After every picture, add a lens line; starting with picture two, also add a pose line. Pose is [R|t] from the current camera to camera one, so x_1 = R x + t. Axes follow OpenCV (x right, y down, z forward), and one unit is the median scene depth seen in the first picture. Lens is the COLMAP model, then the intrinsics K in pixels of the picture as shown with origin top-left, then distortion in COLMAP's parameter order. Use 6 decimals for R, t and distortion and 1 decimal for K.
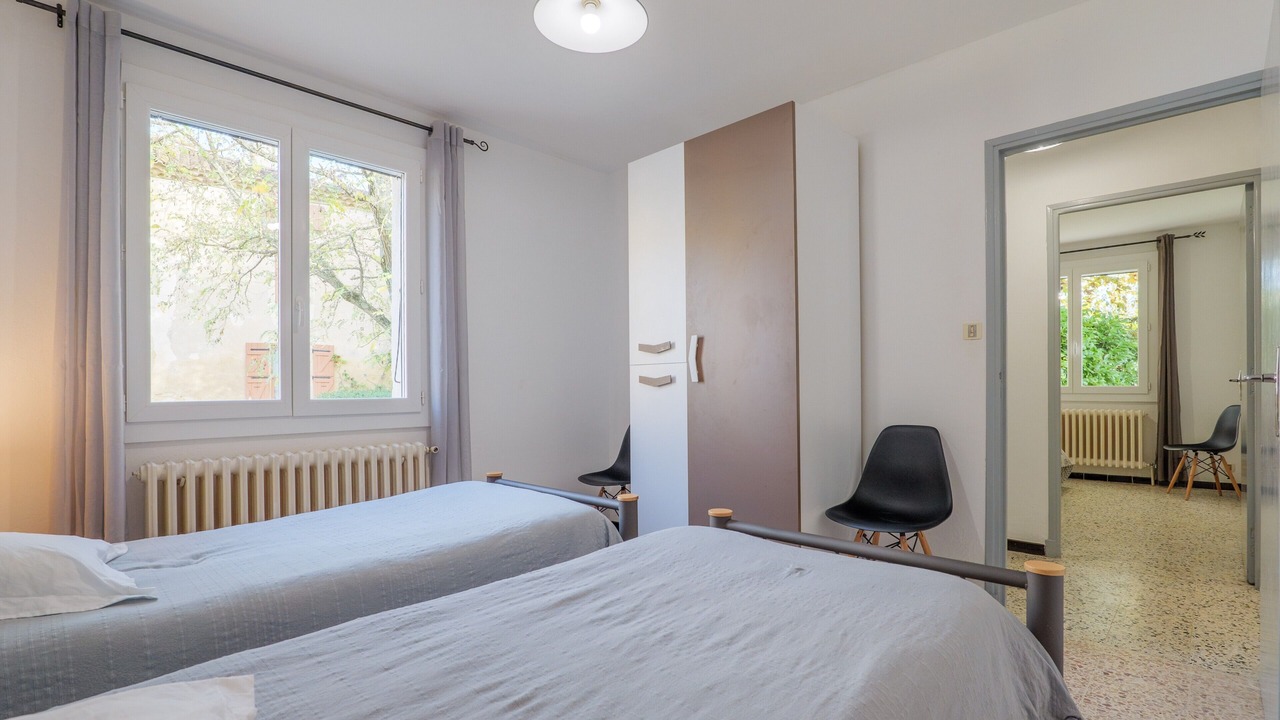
lens RADIAL K [[604.9, 0, 646.0], [0, 604.9, 384.1], [0, 0, 1]] dist [-0.013902, 0.002589]
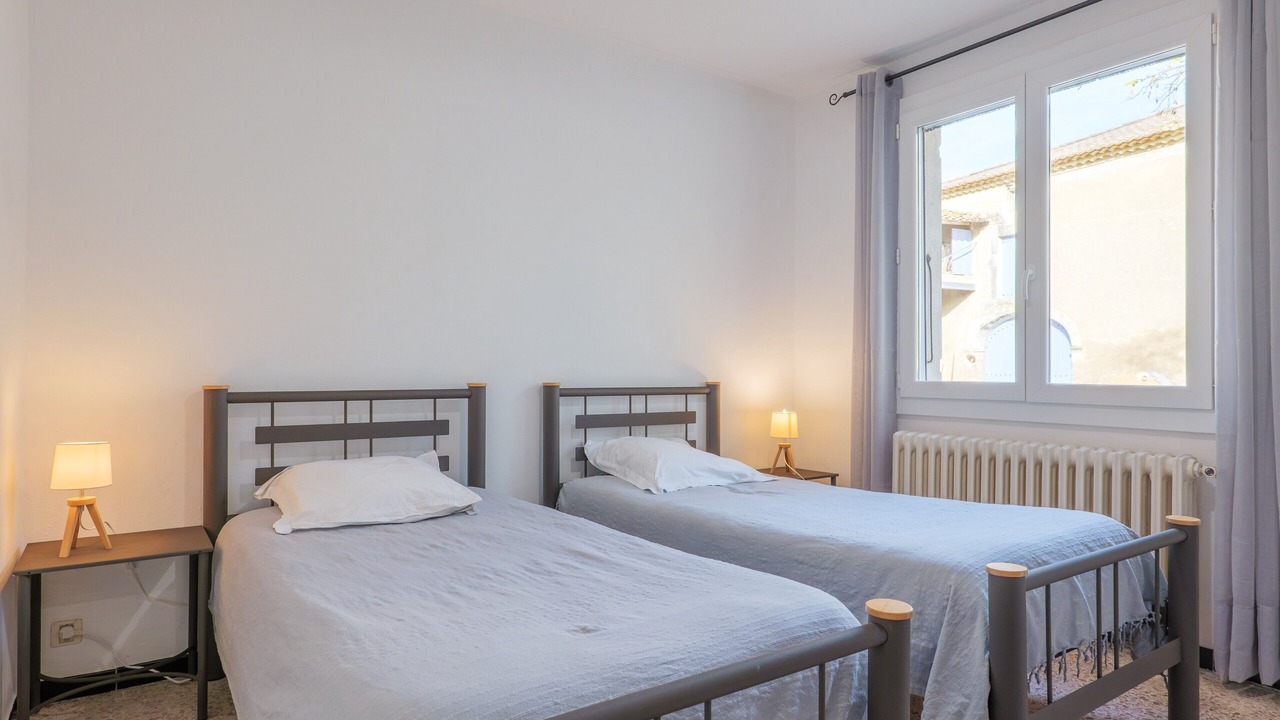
lens RADIAL K [[733.7, 0, 633.4], [0, 733.7, 363.4], [0, 0, 1]] dist [0.002373, 0.003650]
pose [[-0.209426, 0.001059, -0.977824, 1.122943], [0.002235, 0.999997, 0.000604, -0.008585], [0.977822, -0.002059, -0.209428, 1.273763]]
